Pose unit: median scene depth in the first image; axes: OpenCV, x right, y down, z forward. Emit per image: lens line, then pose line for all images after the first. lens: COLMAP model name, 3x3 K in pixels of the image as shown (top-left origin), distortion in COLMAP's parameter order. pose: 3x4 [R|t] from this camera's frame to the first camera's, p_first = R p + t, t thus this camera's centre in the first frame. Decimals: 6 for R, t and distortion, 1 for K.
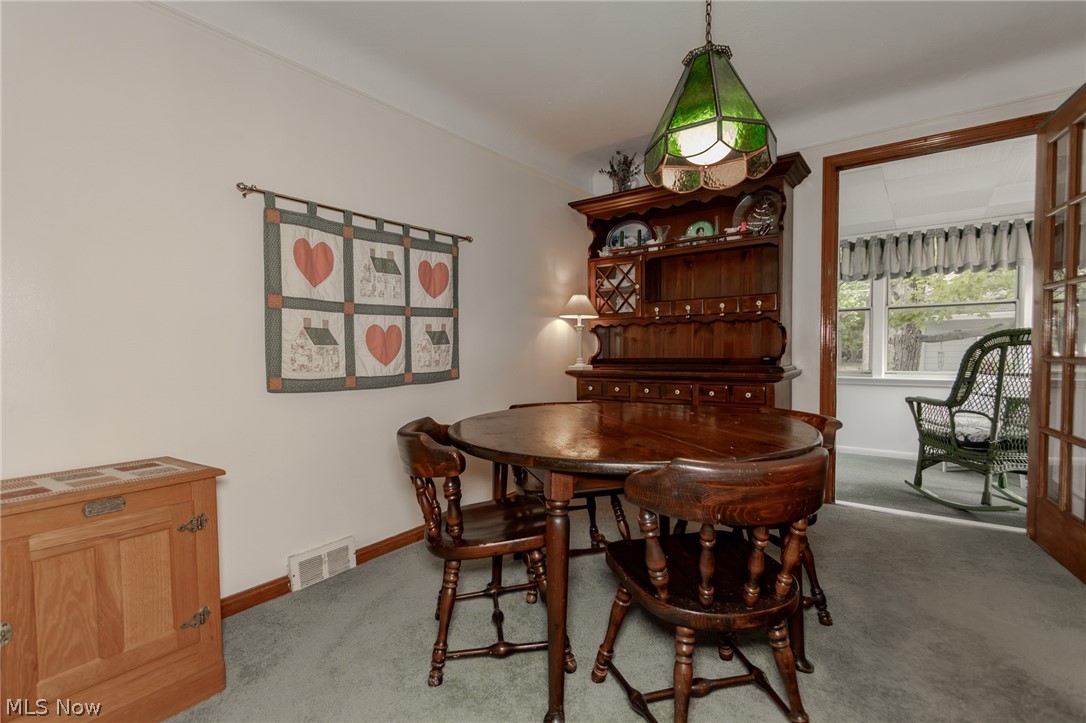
lens RADIAL K [[509.2, 0, 540.0], [0, 509.2, 369.1], [0, 0, 1]] dist [0.007315, -0.000934]
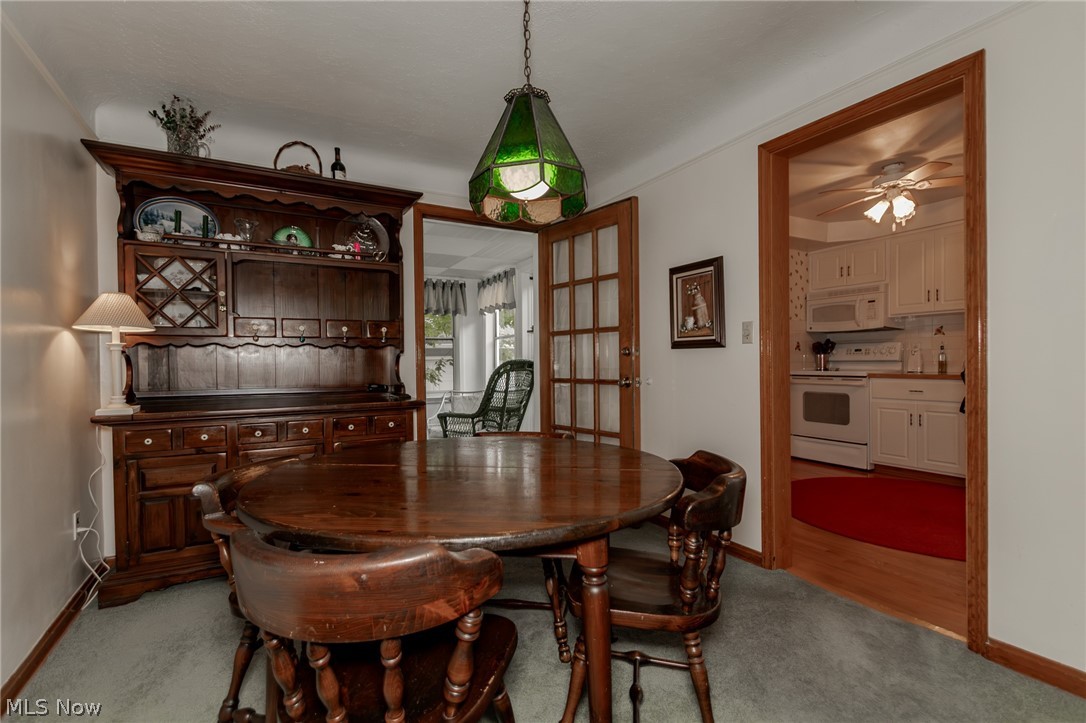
lens RADIAL K [[509.2, 0, 540.0], [0, 509.2, 369.1], [0, 0, 1]] dist [0.007315, -0.000934]
pose [[0.401971, -0.002430, 0.915649, -0.298354], [0.047698, 0.998694, -0.018289, -0.018675], [-0.914409, 0.051026, 0.401562, 0.292847]]
